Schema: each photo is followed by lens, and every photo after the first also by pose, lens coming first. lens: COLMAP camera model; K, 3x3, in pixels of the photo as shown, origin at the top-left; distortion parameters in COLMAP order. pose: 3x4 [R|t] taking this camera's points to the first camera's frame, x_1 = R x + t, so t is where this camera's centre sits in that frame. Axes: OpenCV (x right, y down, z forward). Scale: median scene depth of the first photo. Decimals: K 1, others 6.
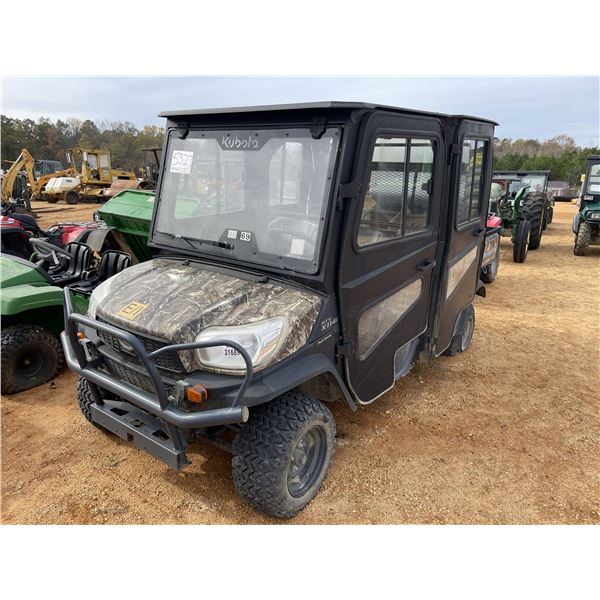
lens RADIAL K [[480.3, 0, 303.2], [0, 480.3, 301.4], [0, 0, 1]] dist [0.016749, -0.008432]
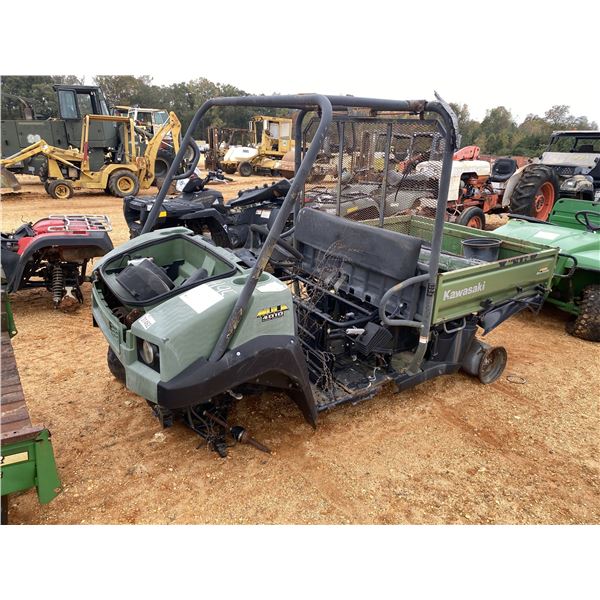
lens RADIAL K [[480.3, 0, 288.9], [0, 480.3, 299.2], [0, 0, 1]] dist [0.016749, -0.008432]
pose [[0.900408, 0.154688, -0.406617, 0.013544], [-0.135978, 0.987891, 0.074712, -0.045654], [0.413251, -0.011980, 0.910538, 0.176739]]
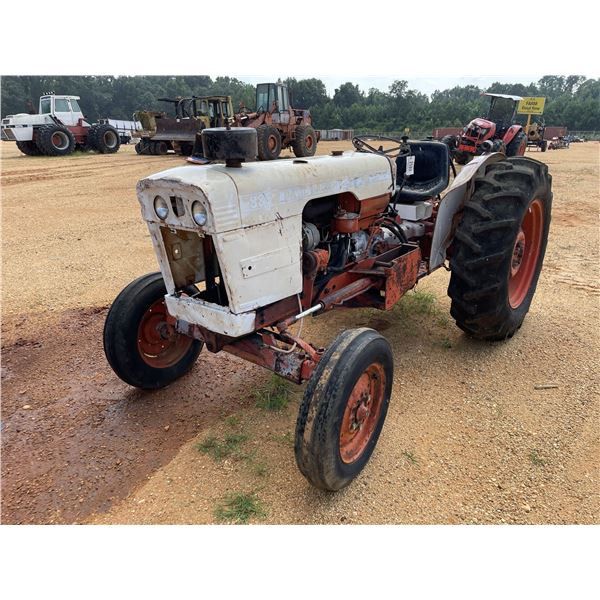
lens RADIAL K [[480.3, 0, 294.5], [0, 480.3, 299.4], [0, 0, 1]] dist [0.016749, -0.008432]
pose [[0.986406, 0.046161, -0.157711, -0.011479], [-0.032002, 0.995321, 0.091170, -0.106187], [0.161182, -0.084883, 0.983268, 0.410712]]
